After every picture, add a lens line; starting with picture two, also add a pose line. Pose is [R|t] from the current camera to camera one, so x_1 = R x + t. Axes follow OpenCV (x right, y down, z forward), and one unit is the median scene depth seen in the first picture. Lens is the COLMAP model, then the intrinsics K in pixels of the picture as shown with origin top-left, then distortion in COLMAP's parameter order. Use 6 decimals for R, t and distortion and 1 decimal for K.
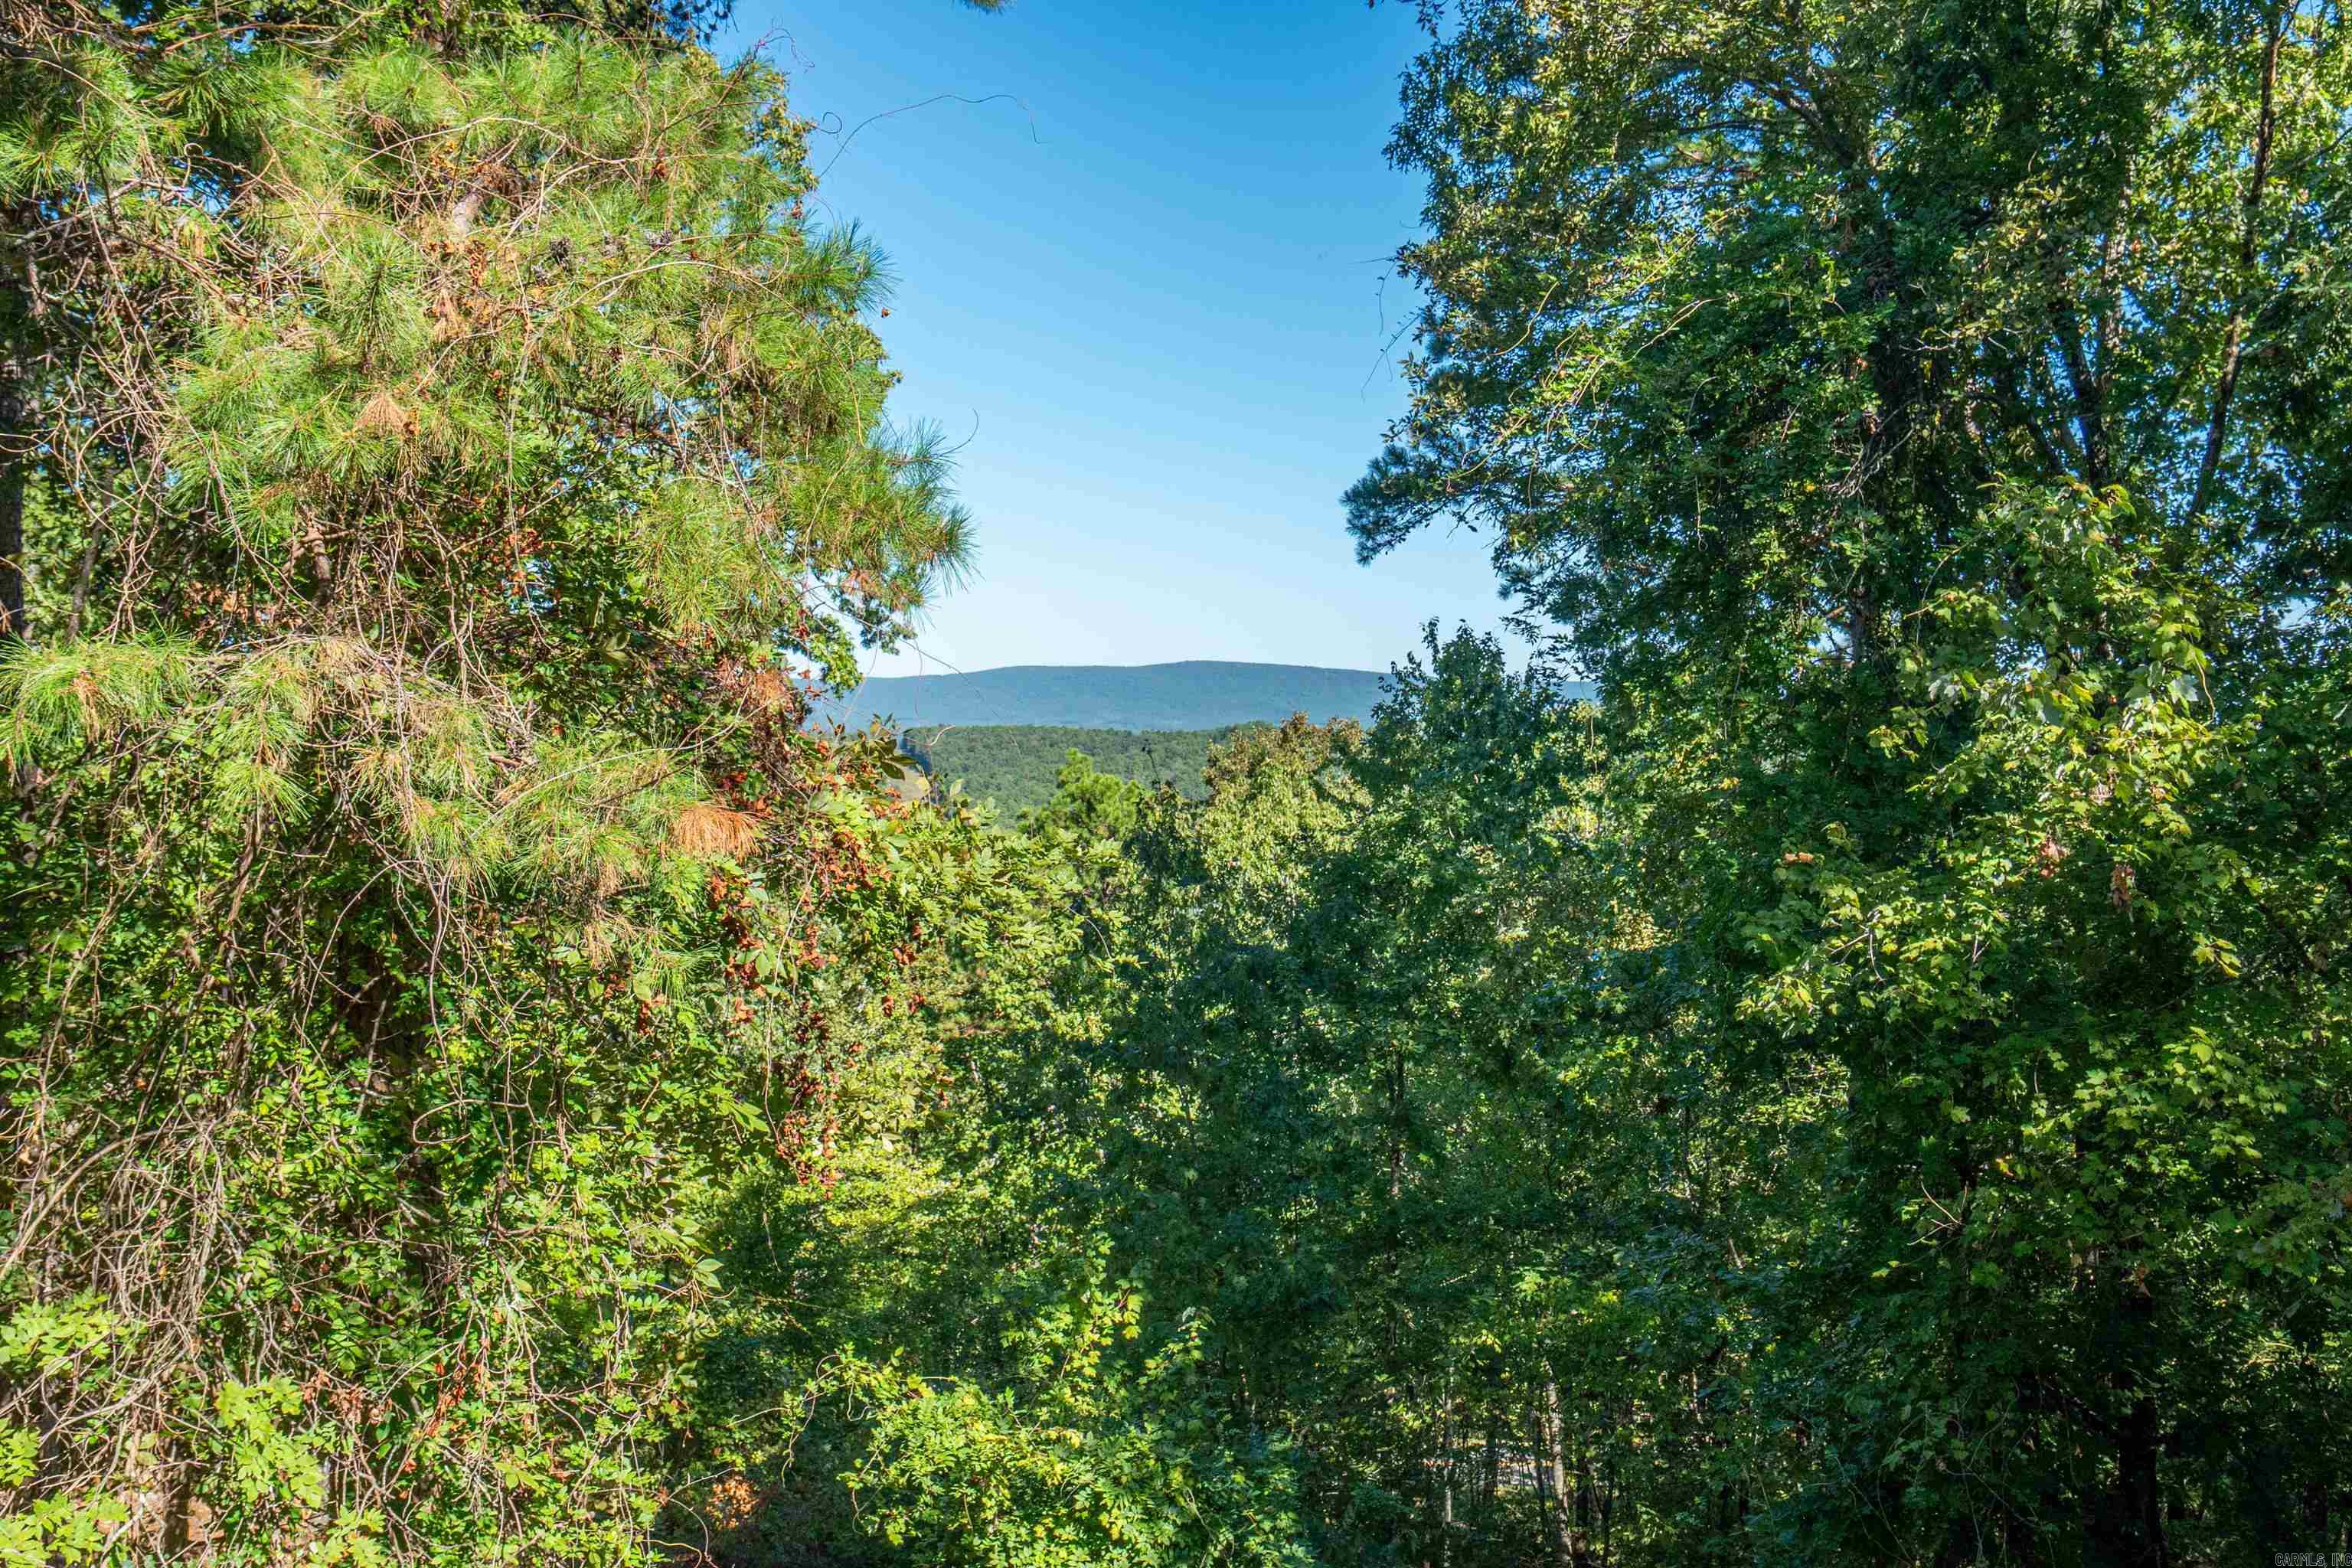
lens RADIAL K [[2330.0, 0, 1178.1], [0, 2330.0, 779.7], [0, 0, 1]] dist [-0.000558, 0.000000]
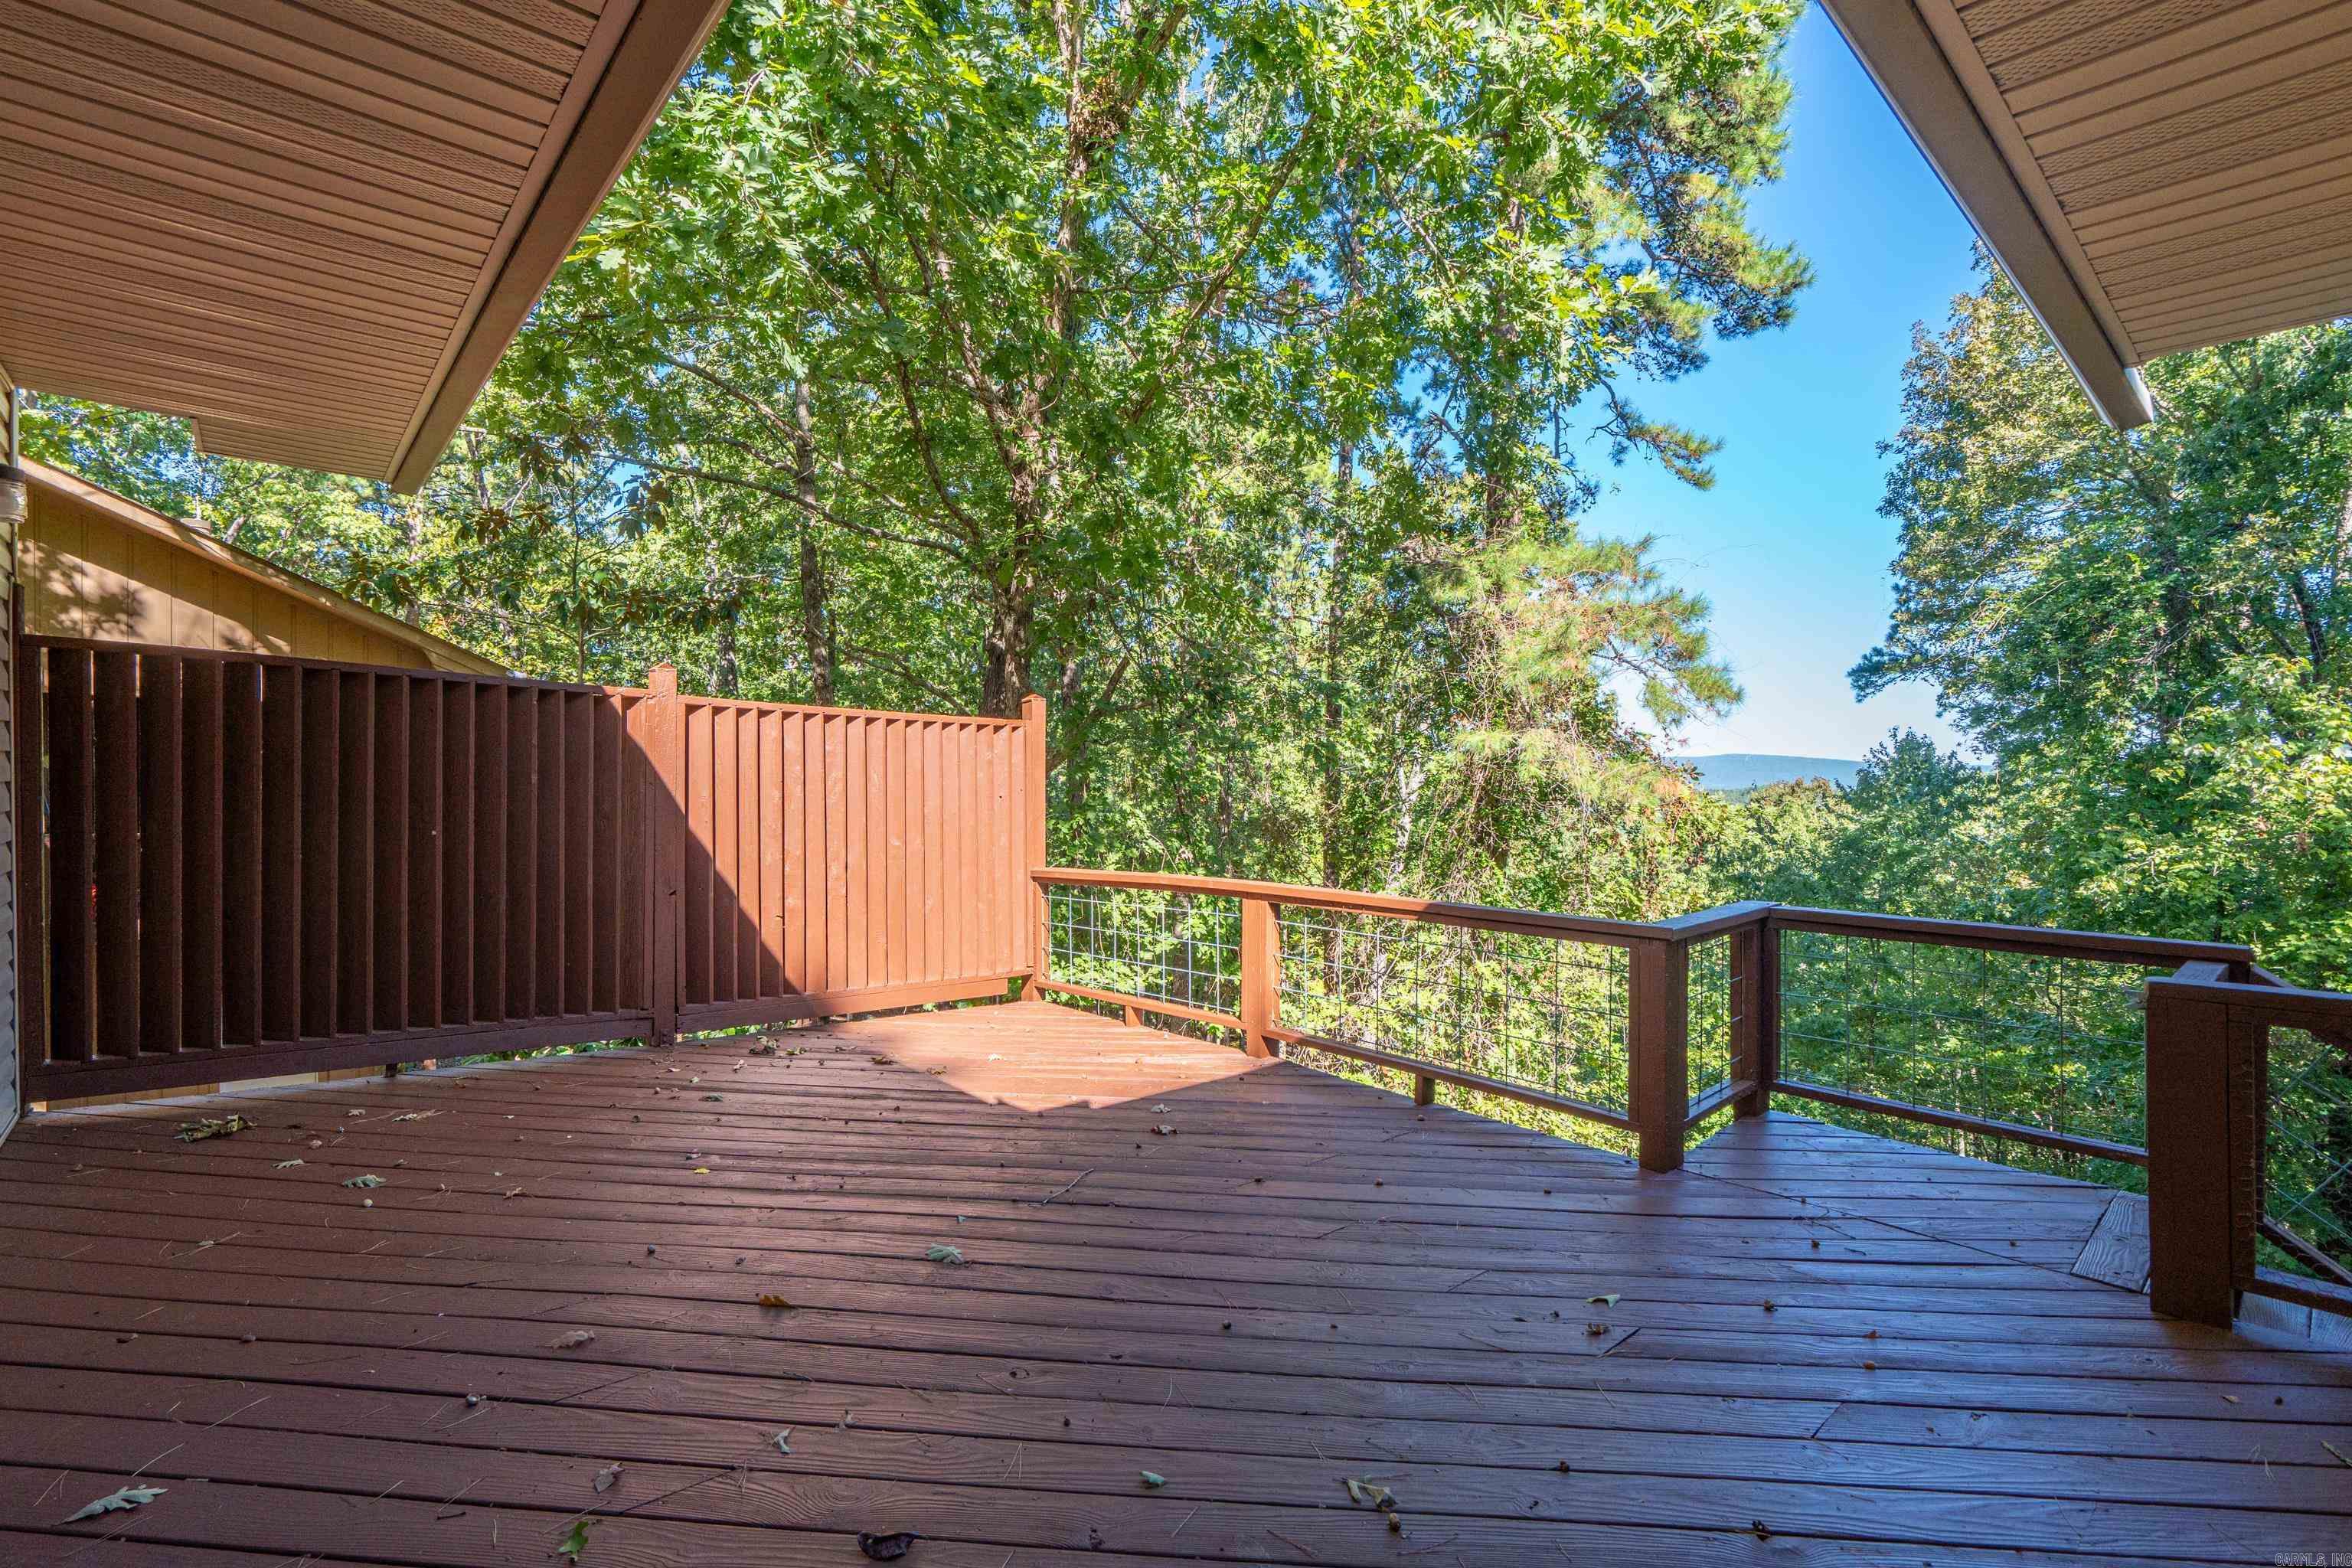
lens RADIAL K [[1073.2, 0, 1165.4], [0, 1073.2, 790.7], [0, 0, 1]] dist [-0.002953, 0.002254]
pose [[0.888880, 0.015858, -0.457866, -0.057425], [-0.023243, 0.999675, -0.010501, 0.023538], [0.457550, 0.019976, 0.888959, -0.267927]]
